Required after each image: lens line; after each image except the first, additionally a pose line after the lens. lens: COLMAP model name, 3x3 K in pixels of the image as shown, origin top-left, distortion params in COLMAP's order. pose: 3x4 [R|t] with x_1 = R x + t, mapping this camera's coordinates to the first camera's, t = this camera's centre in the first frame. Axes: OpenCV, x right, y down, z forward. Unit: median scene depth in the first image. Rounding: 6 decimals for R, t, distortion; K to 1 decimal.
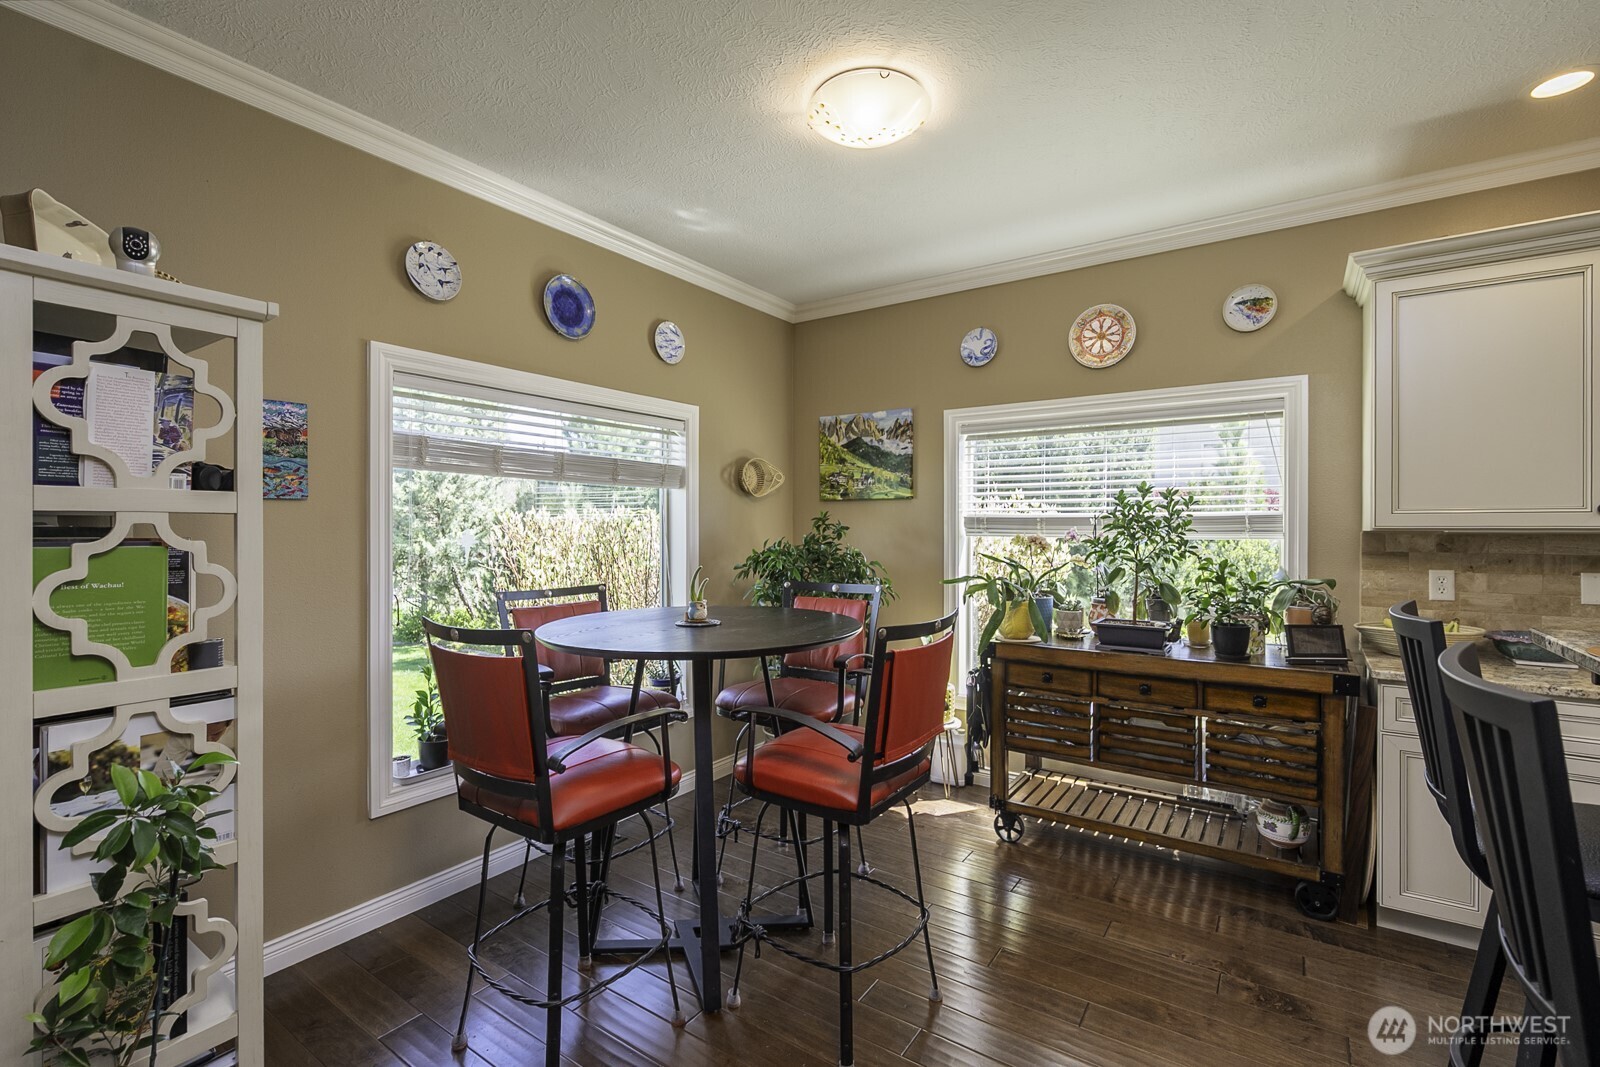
lens RADIAL K [[727.5, 0, 798.0], [0, 727.5, 530.2], [0, 0, 1]] dist [-0.000405, -0.000550]
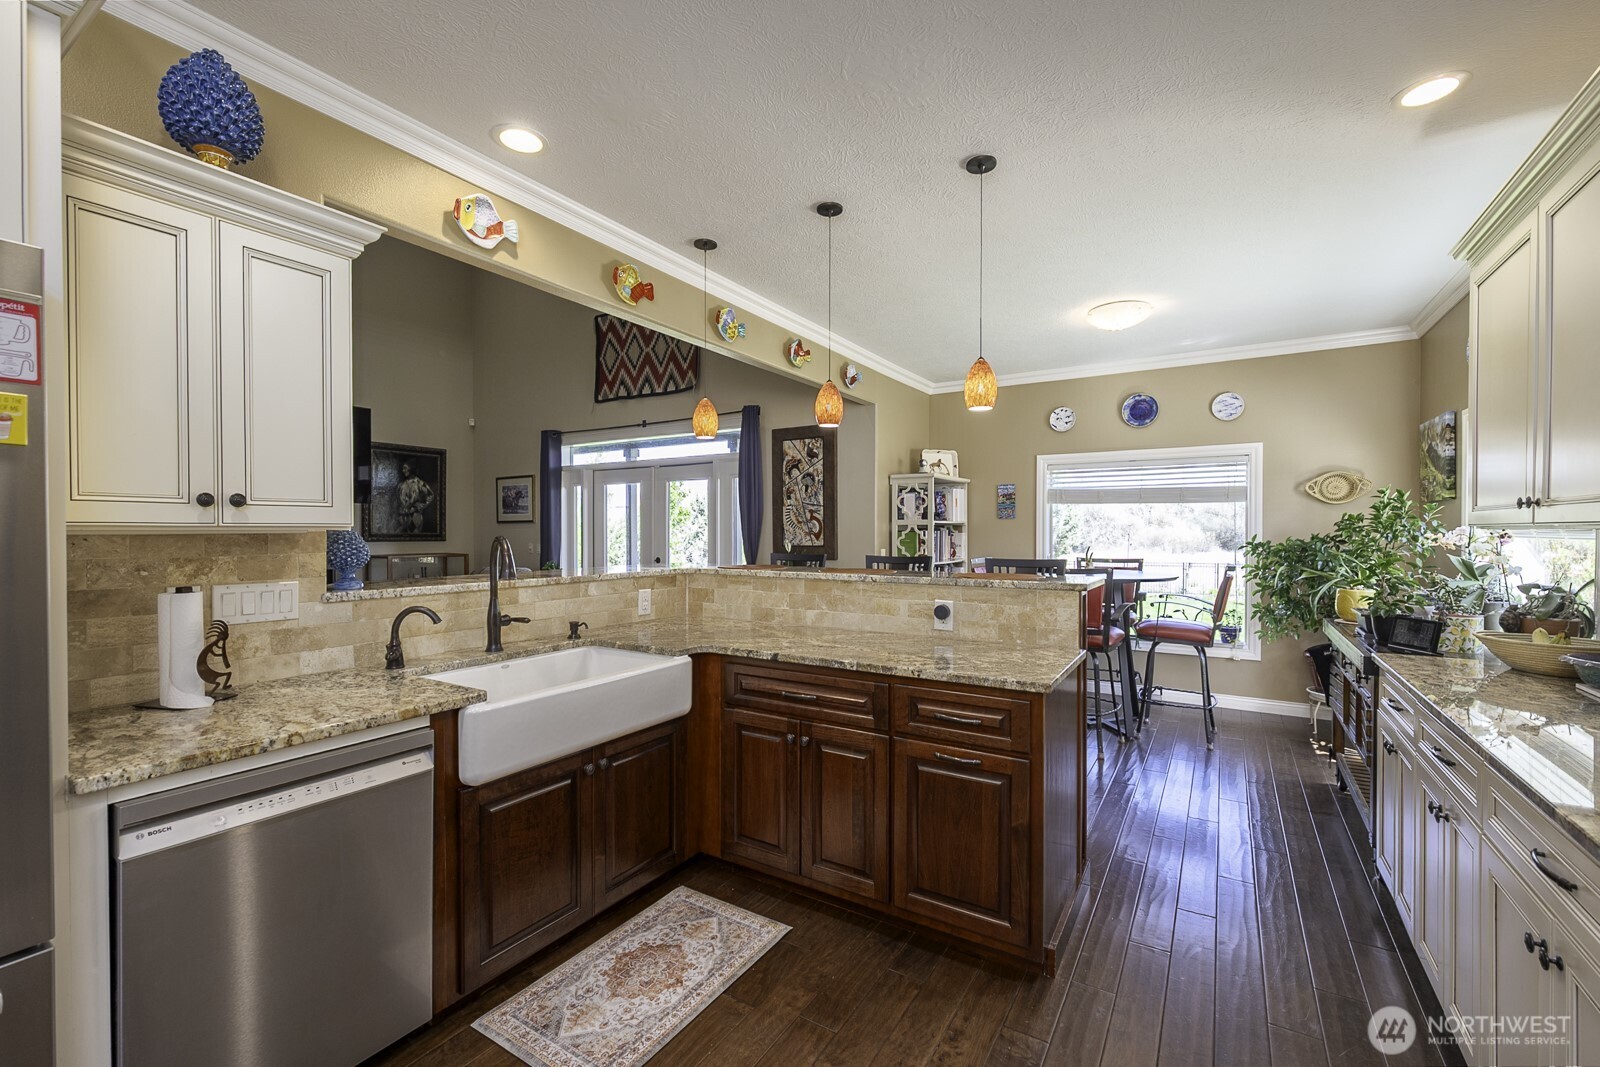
lens RADIAL K [[675.3, 0, 799.7], [0, 675.3, 538.4], [0, 0, 1]] dist [-0.001516, -0.000379]
pose [[0.035066, 0.011221, -0.999322, 1.578829], [-0.003627, 0.999932, 0.011100, 0.007363], [0.999378, 0.003235, 0.035104, 0.068997]]
